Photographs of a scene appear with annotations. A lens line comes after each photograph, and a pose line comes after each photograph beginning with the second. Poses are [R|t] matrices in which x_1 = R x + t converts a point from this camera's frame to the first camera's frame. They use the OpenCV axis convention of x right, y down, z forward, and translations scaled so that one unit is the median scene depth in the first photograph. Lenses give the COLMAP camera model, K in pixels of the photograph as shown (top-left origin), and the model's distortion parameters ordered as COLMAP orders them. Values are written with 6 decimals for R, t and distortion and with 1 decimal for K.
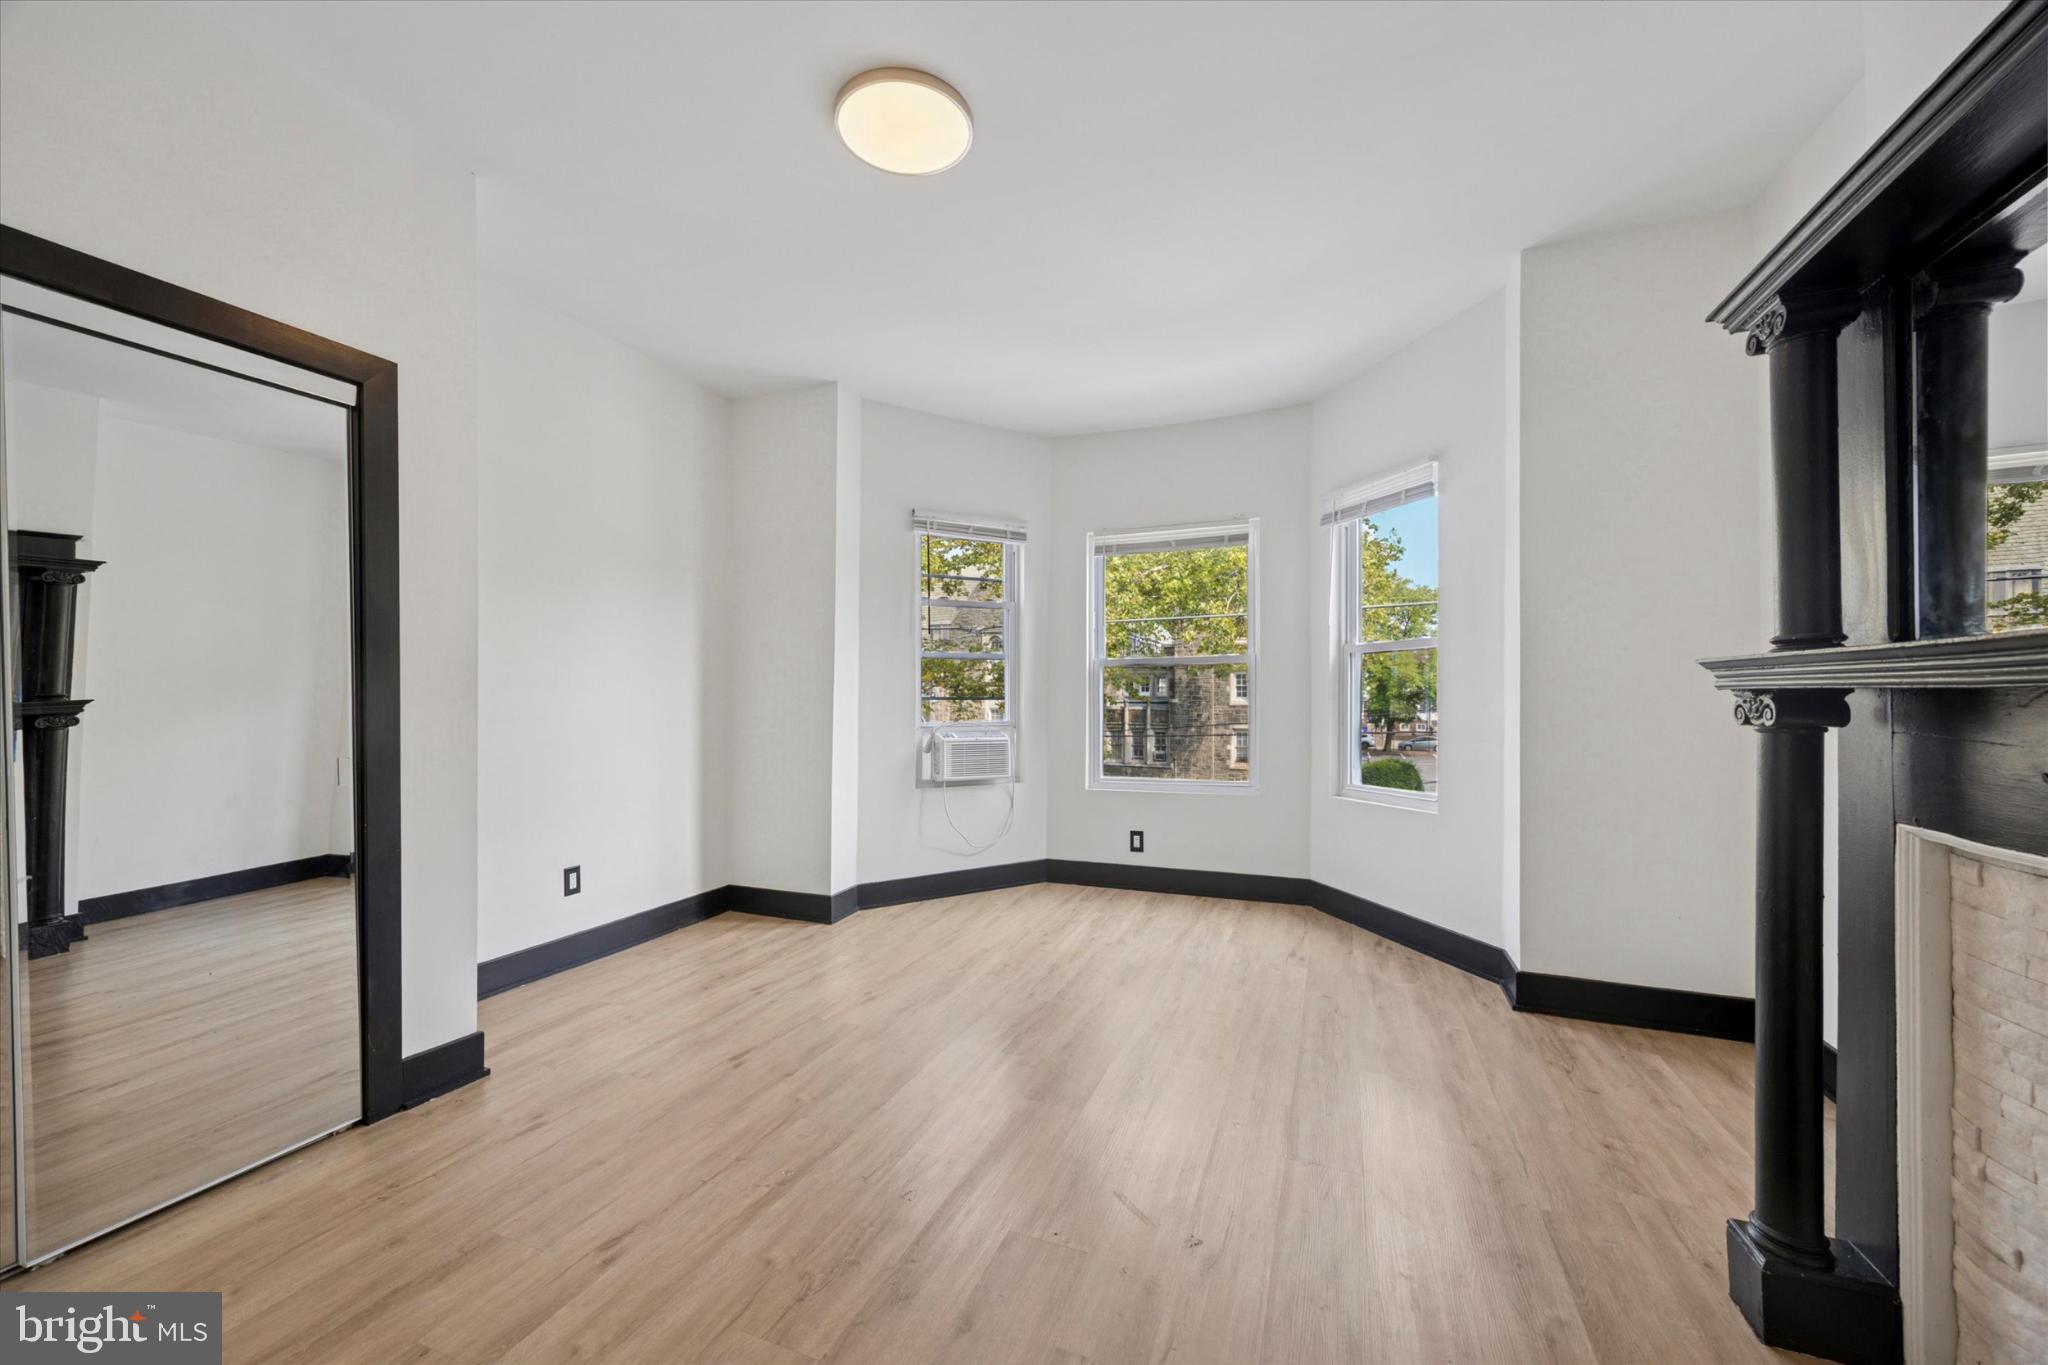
lens RADIAL K [[782.7, 0, 1013.9], [0, 782.7, 673.9], [0, 0, 1]] dist [0.001844, 0.007839]
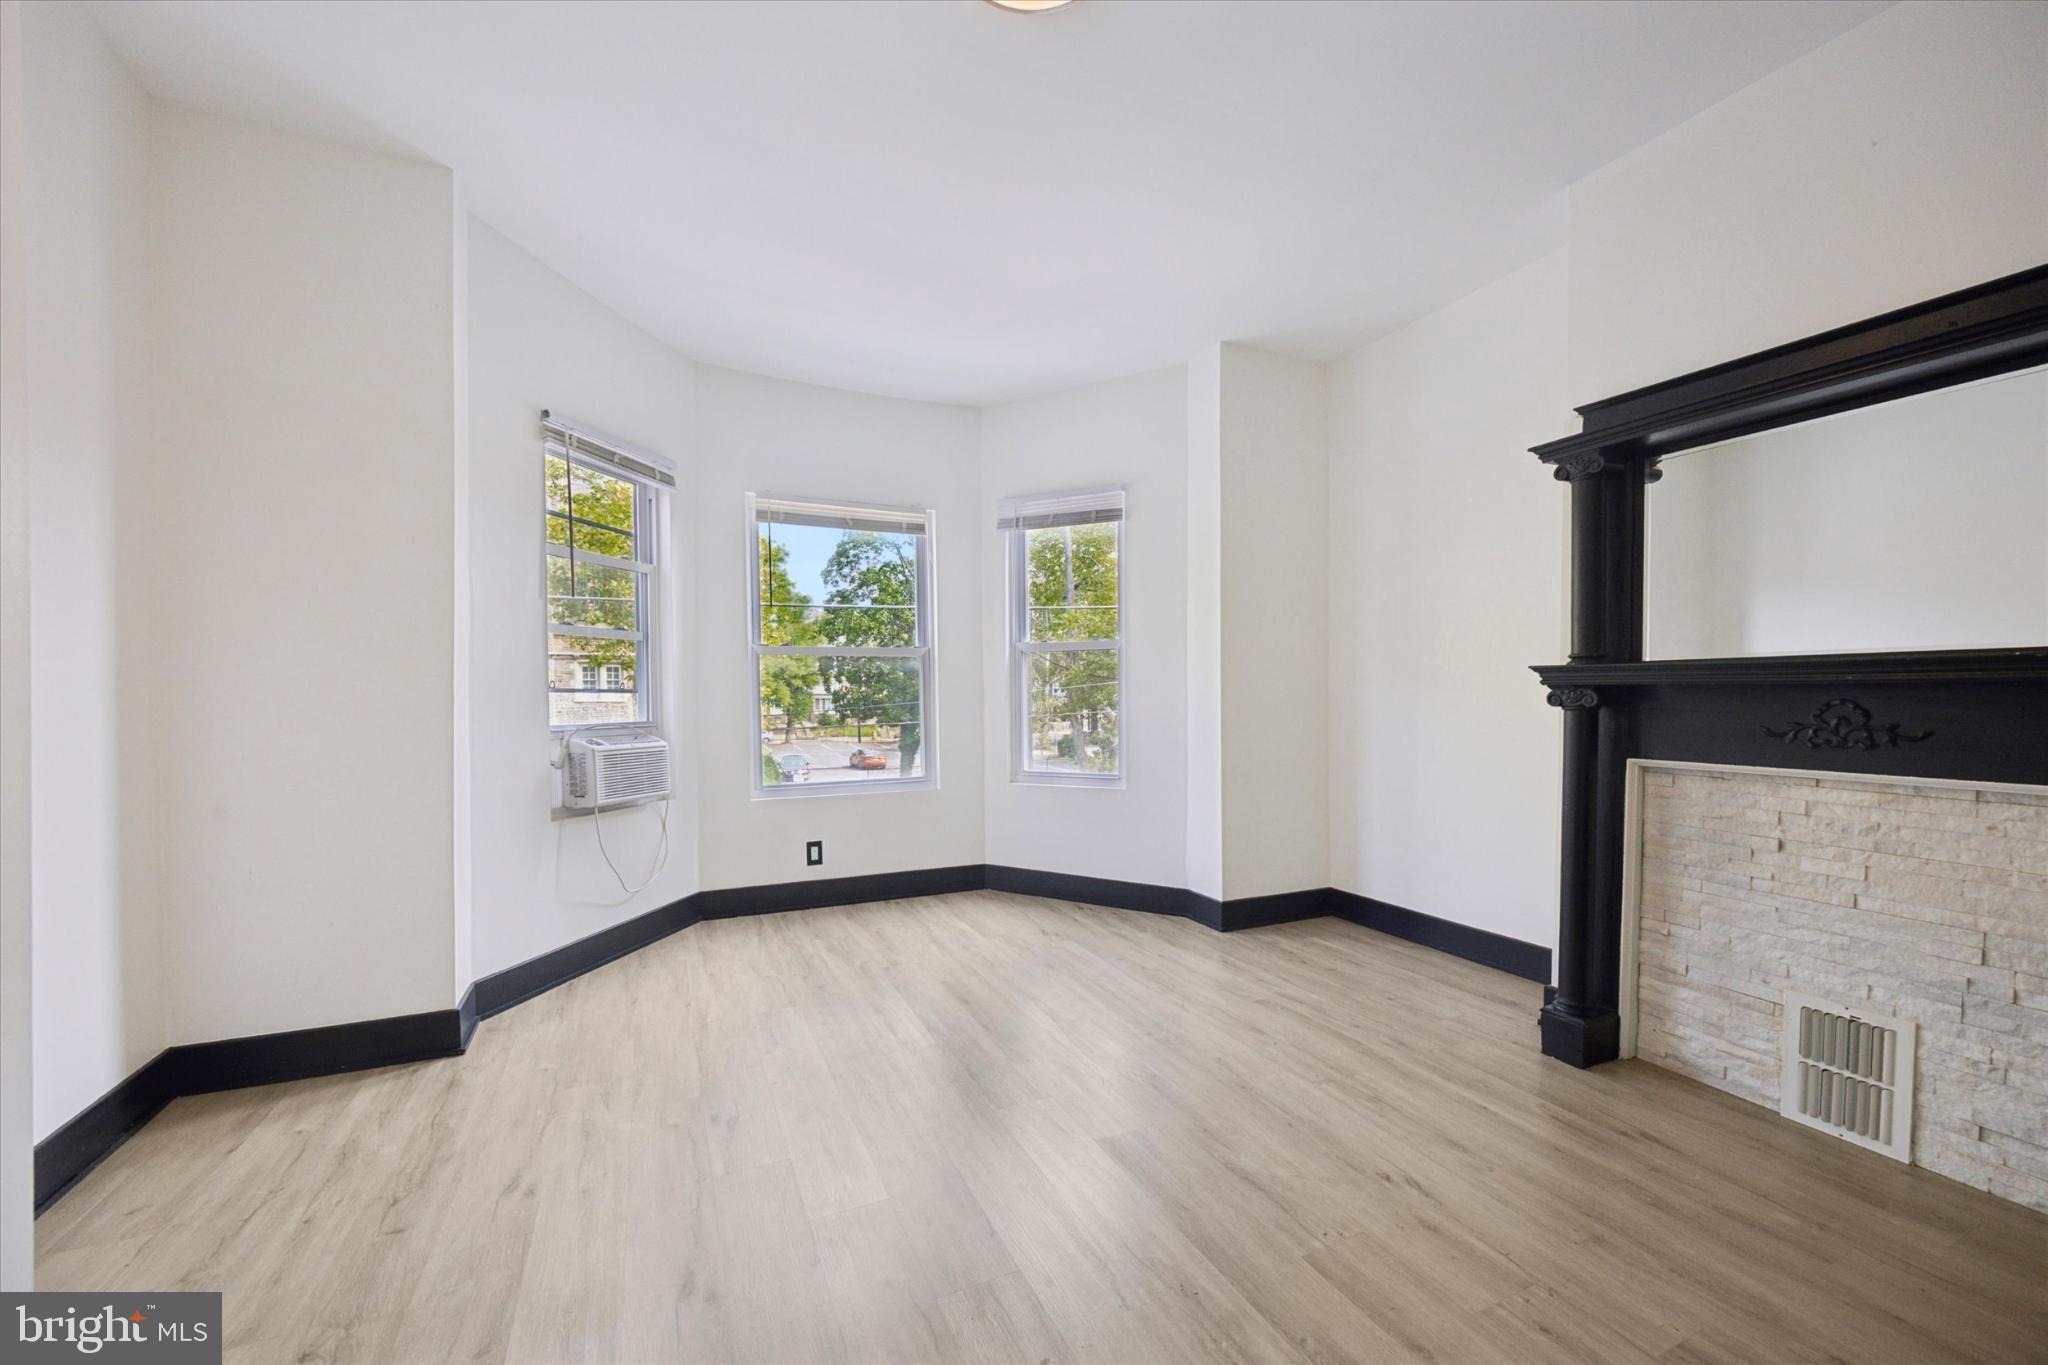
lens RADIAL K [[788.9, 0, 1018.9], [0, 788.9, 689.0], [0, 0, 1]] dist [-0.001647, 0.000149]
pose [[0.685025, 0.005519, 0.728499, -0.405835], [-0.023064, 0.999634, 0.014114, 0.012852], [-0.728154, -0.026470, 0.684902, 0.273776]]
